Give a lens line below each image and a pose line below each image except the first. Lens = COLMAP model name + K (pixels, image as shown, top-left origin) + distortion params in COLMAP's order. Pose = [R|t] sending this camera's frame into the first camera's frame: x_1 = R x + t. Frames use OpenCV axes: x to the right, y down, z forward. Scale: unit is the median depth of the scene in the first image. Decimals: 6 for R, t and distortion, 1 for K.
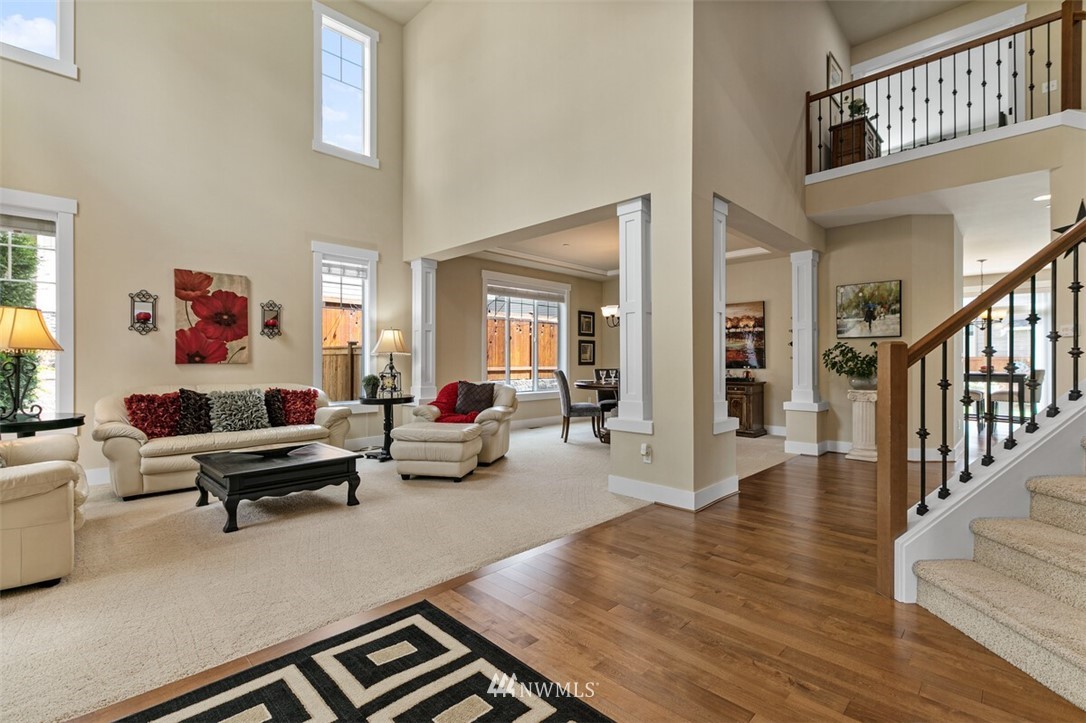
lens RADIAL K [[486.2, 0, 543.9], [0, 486.2, 358.8], [0, 0, 1]] dist [0.000546, 0.000199]
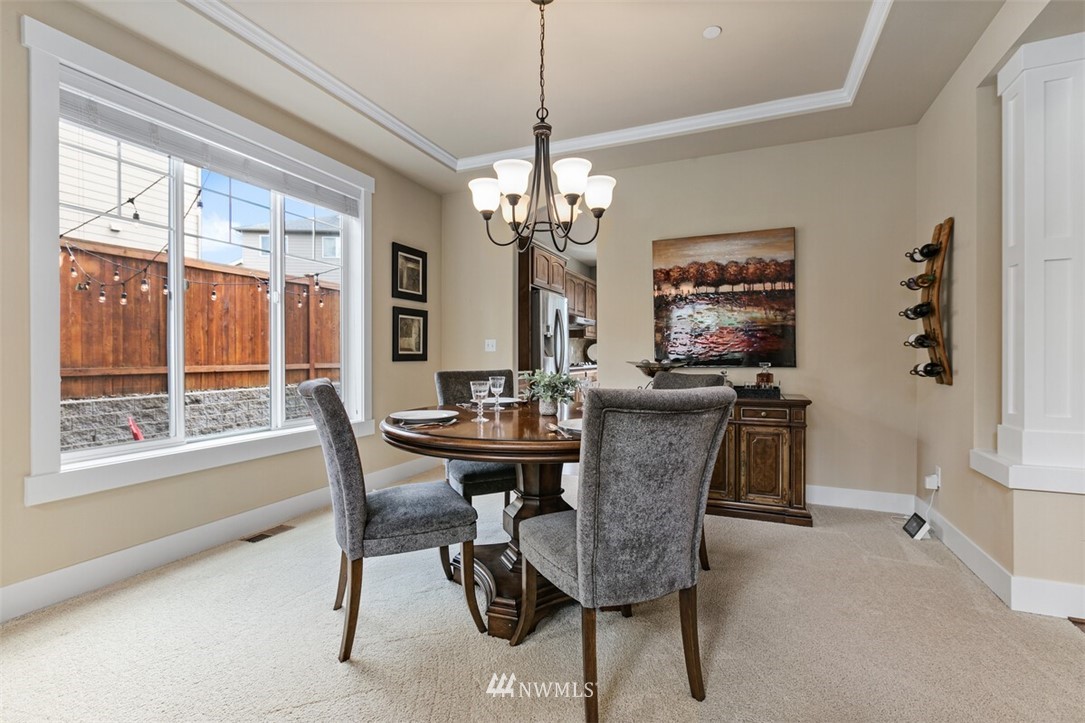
lens RADIAL K [[488.4, 0, 540.1], [0, 488.4, 346.6], [0, 0, 1]] dist [-0.000342, -0.000444]
pose [[0.933329, 0.000118, 0.359023, 0.038947], [0.000616, 0.999998, -0.001931, 0.000125], [-0.359022, 0.002024, 0.933327, 0.566297]]
